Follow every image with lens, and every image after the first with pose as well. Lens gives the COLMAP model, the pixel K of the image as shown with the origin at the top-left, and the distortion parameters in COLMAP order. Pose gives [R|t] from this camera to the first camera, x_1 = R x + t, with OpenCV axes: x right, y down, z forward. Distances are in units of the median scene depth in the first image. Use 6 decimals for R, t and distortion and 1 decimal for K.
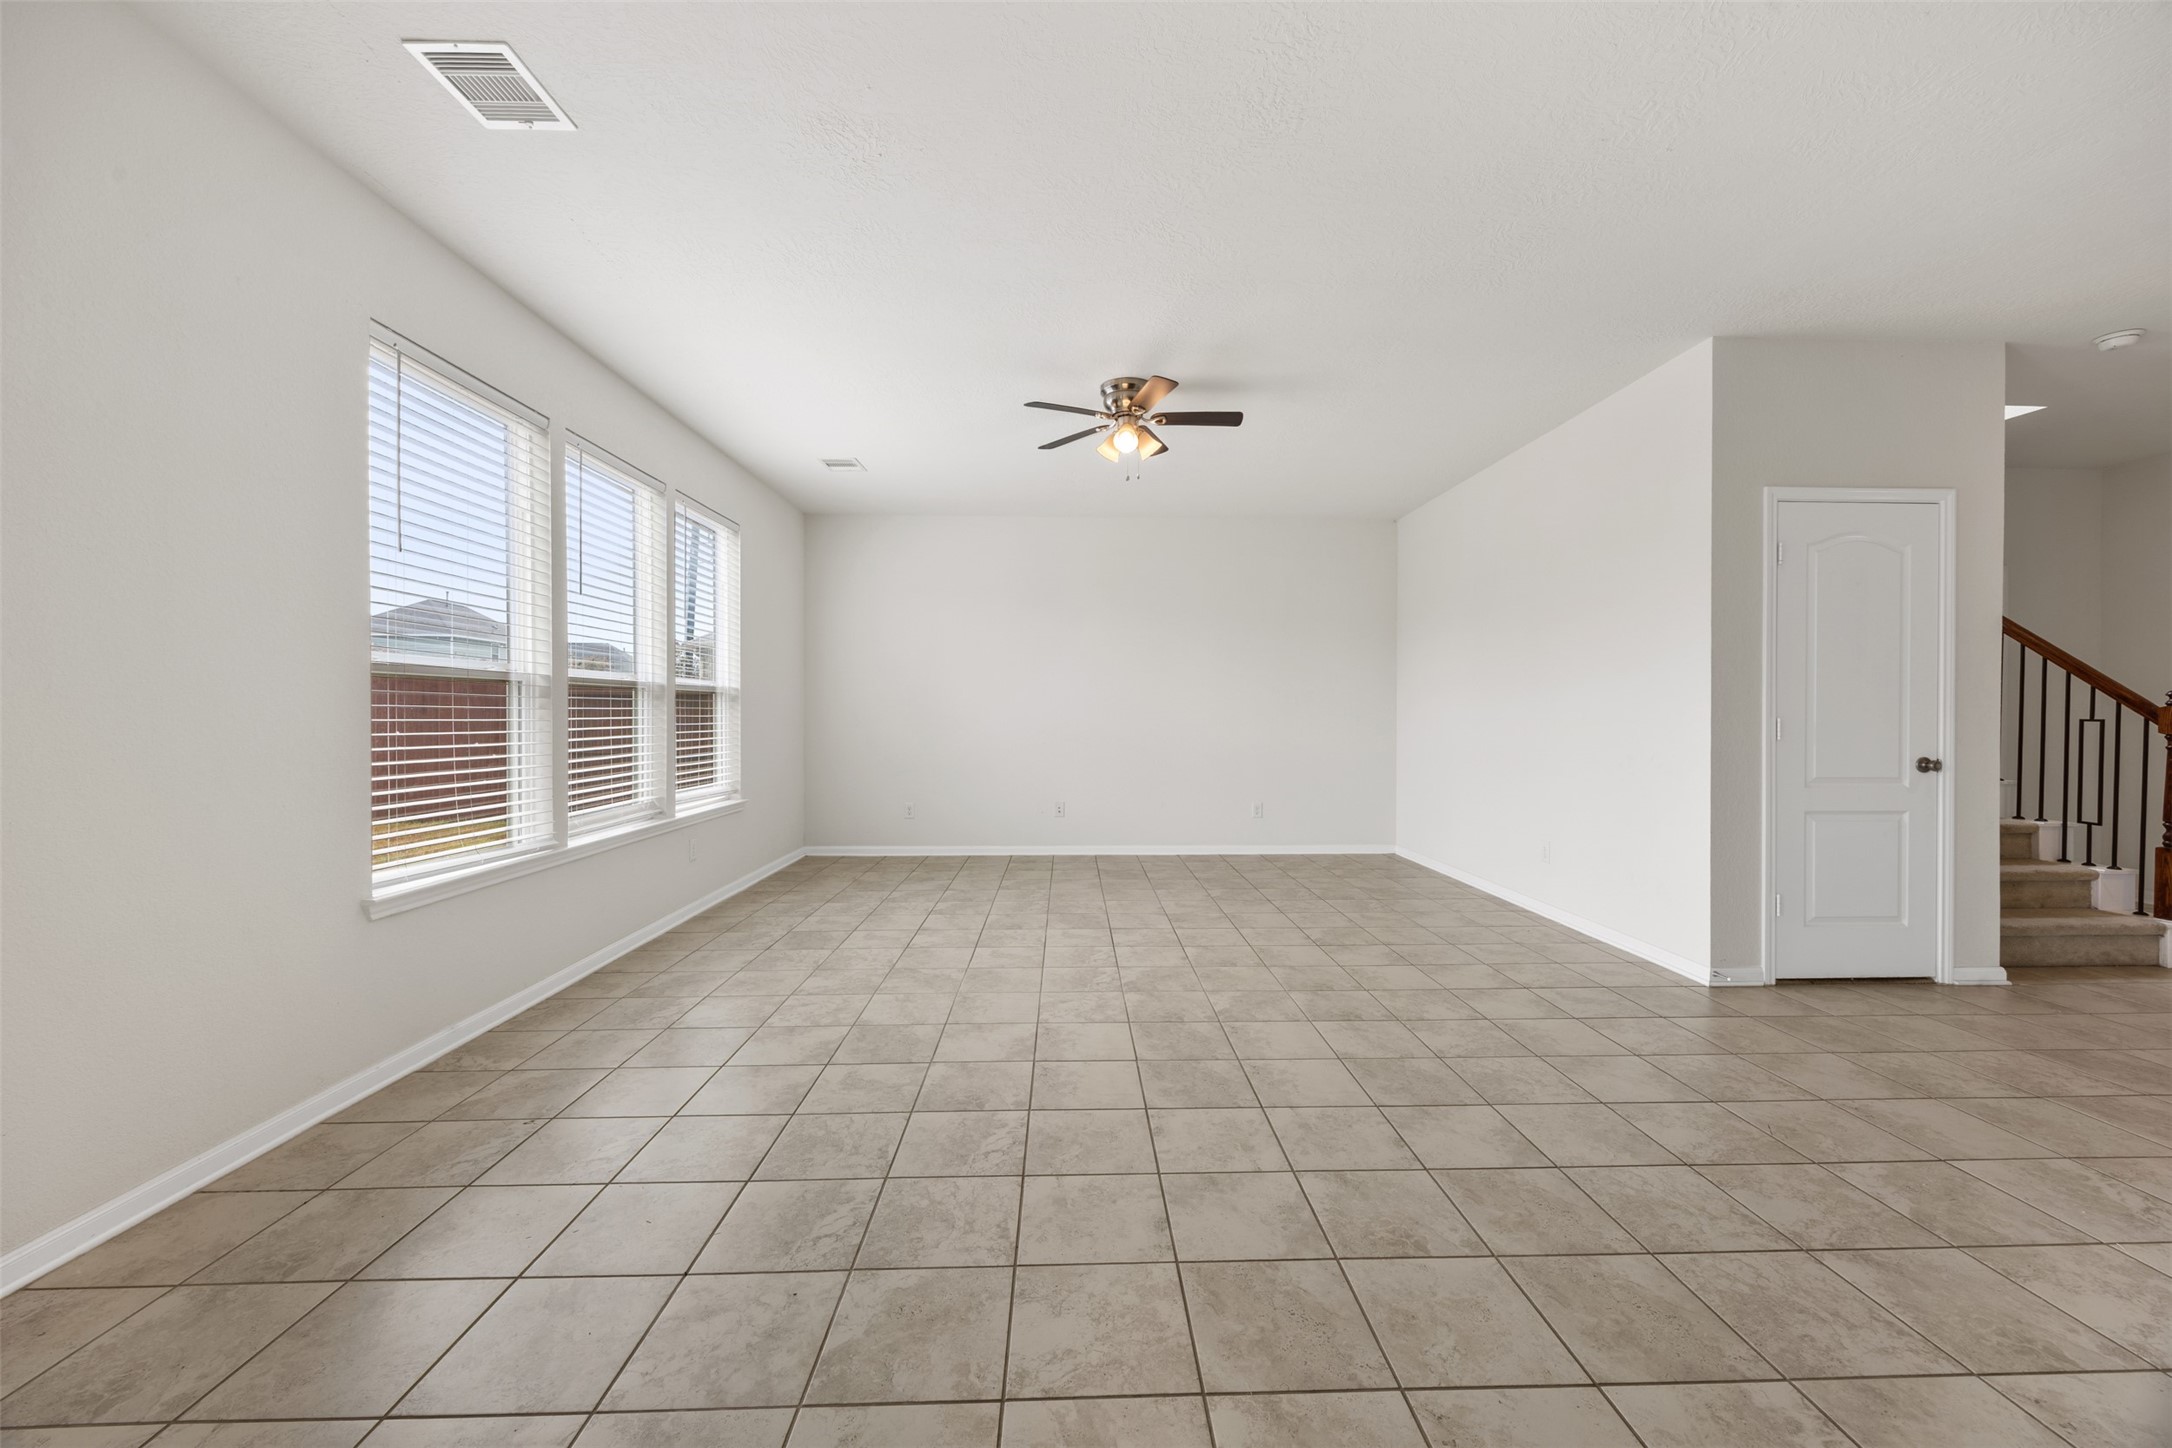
lens RADIAL K [[827.1, 0, 1093.8], [0, 827.1, 735.9], [0, 0, 1]] dist [-0.005816, 0.000425]
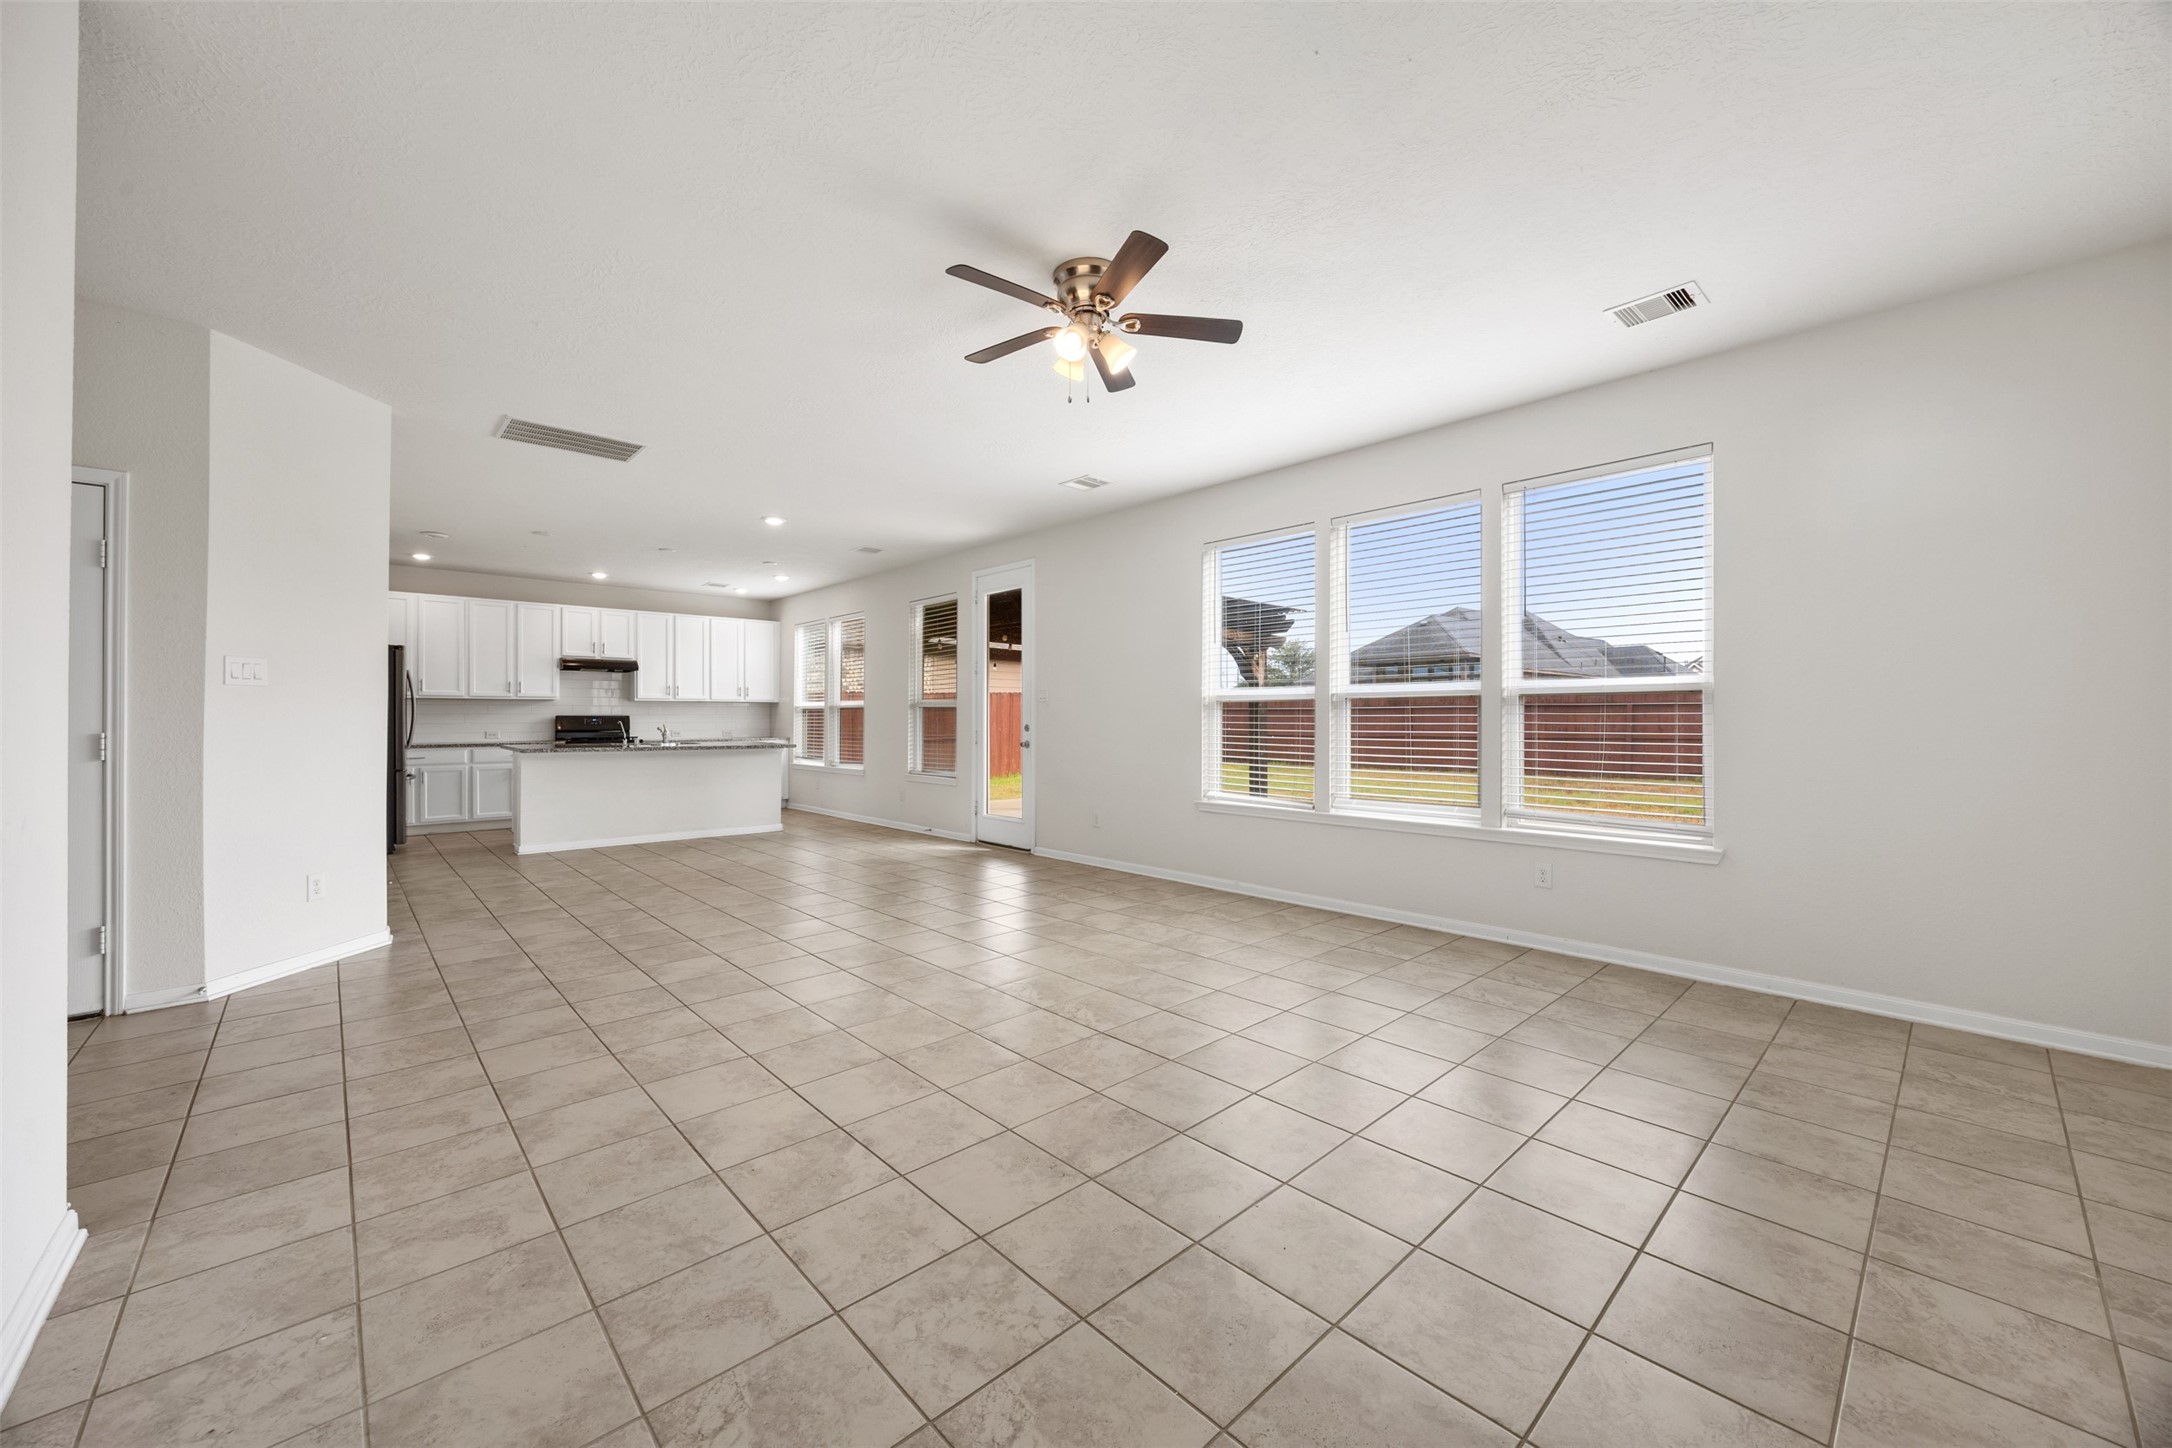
lens RADIAL K [[827.1, 0, 1111.6], [0, 827.1, 709.7], [0, 0, 1]] dist [-0.005816, 0.000425]
pose [[-0.741429, -0.008259, -0.670981, 0.633673], [-0.018387, 0.999799, 0.008011, -0.051337], [0.670779, 0.018277, -0.741432, 1.896319]]
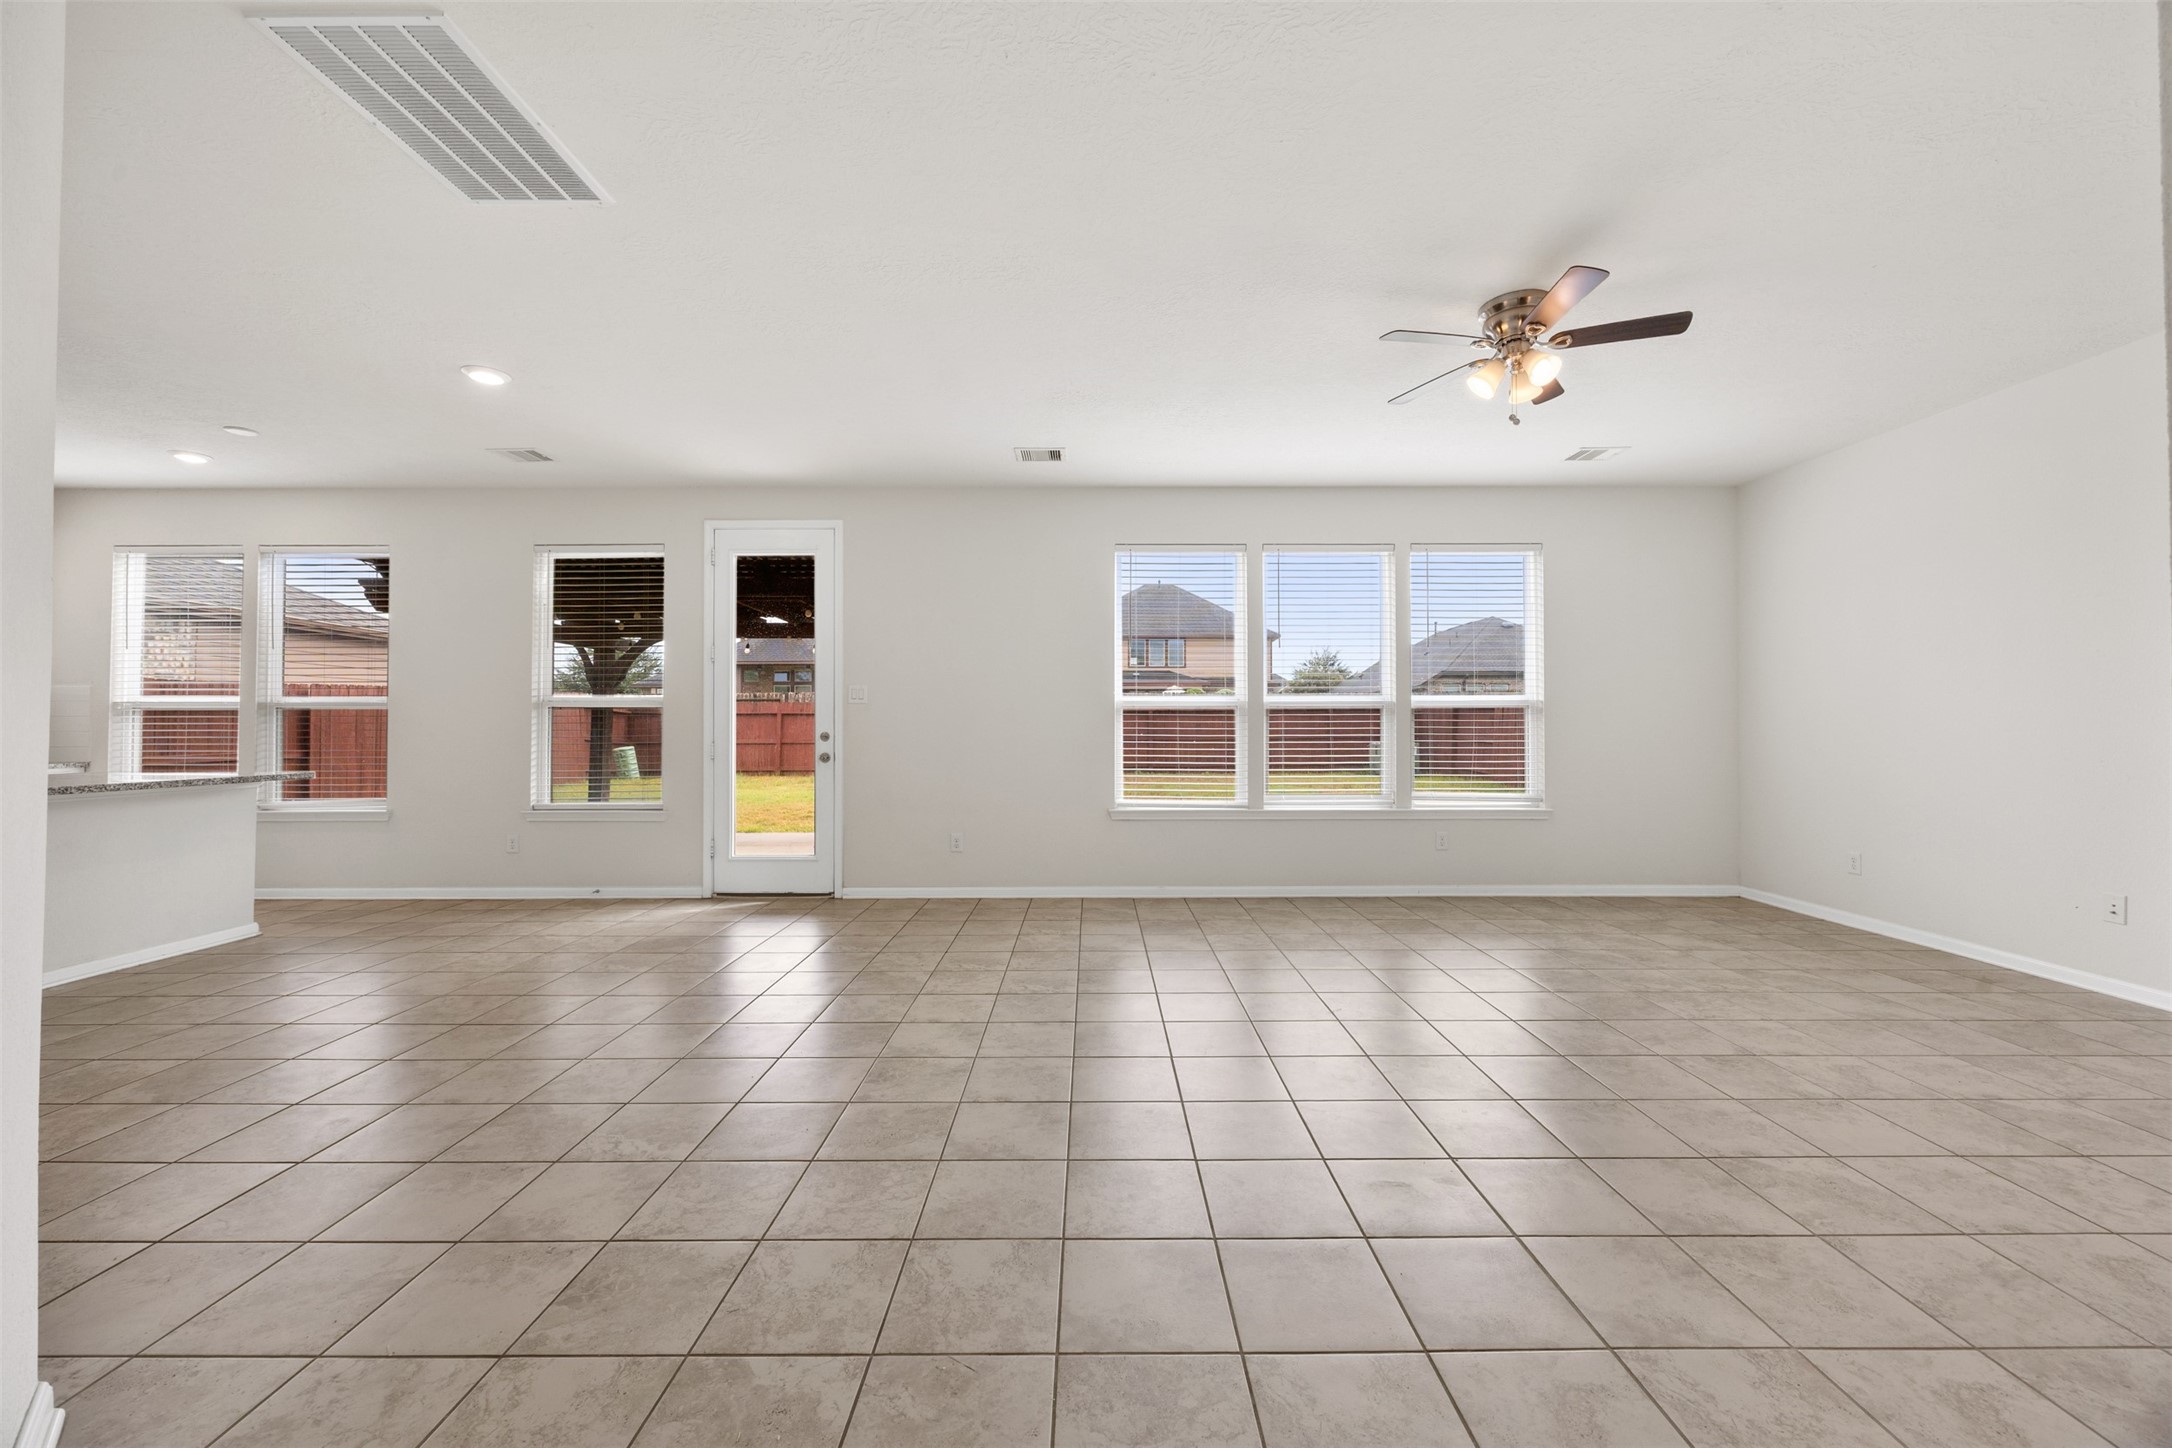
lens RADIAL K [[827.1, 0, 1093.0], [0, 827.1, 714.1], [0, 0, 1]] dist [-0.005816, 0.000425]
pose [[-0.025942, -0.015157, -0.999549, 1.003160], [-0.024258, 0.999600, -0.014528, -0.018487], [0.999369, 0.023870, -0.026300, 0.753816]]
